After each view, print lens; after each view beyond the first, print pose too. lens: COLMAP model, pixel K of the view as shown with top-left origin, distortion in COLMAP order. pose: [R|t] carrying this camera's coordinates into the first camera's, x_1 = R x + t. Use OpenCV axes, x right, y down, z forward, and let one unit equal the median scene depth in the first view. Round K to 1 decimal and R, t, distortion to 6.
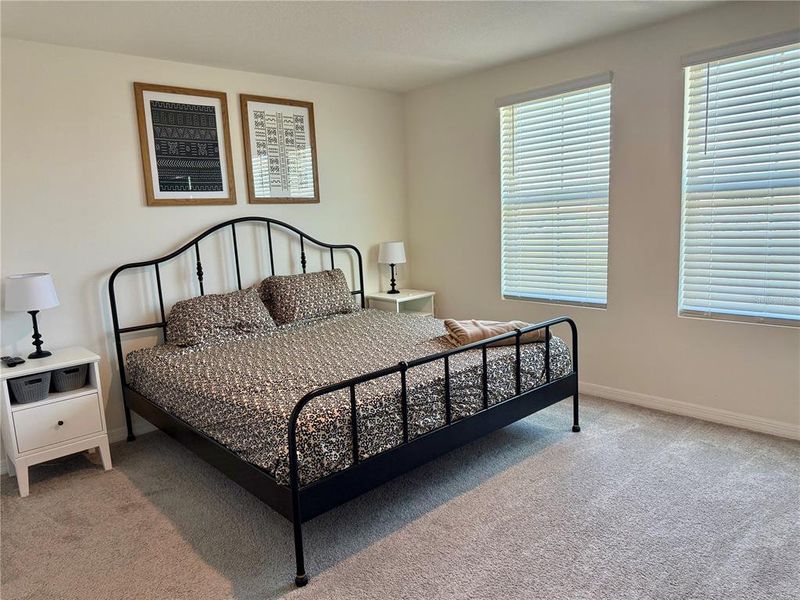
lens RADIAL K [[560.3, 0, 403.9], [0, 560.3, 301.3], [0, 0, 1]] dist [0.062483, -0.073944]
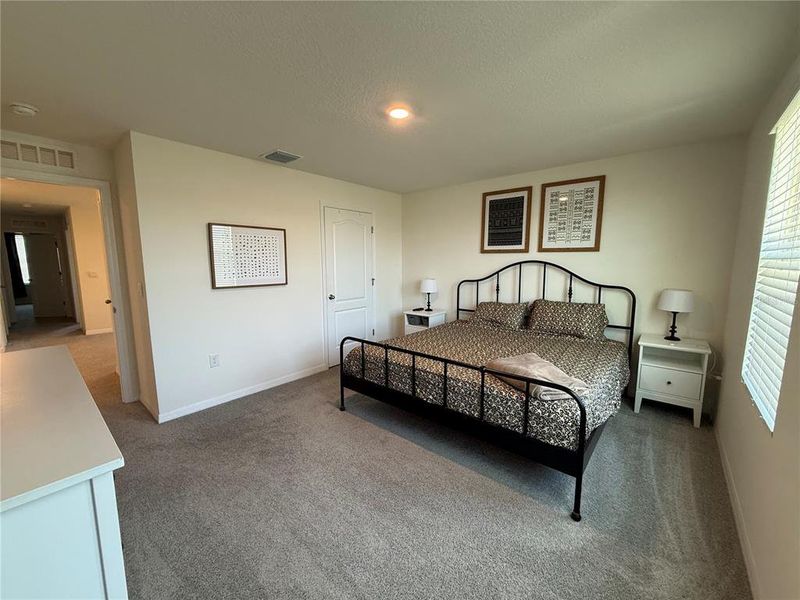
lens RADIAL K [[316.8, 0, 404.4], [0, 316.8, 300.1], [0, 0, 1]] dist [-0.001774, 0.000226]
pose [[0.133065, 0.168802, -0.976627, 0.601261], [-0.159178, 0.976238, 0.147046, -0.116944], [0.978241, 0.135891, 0.156773, 0.529759]]
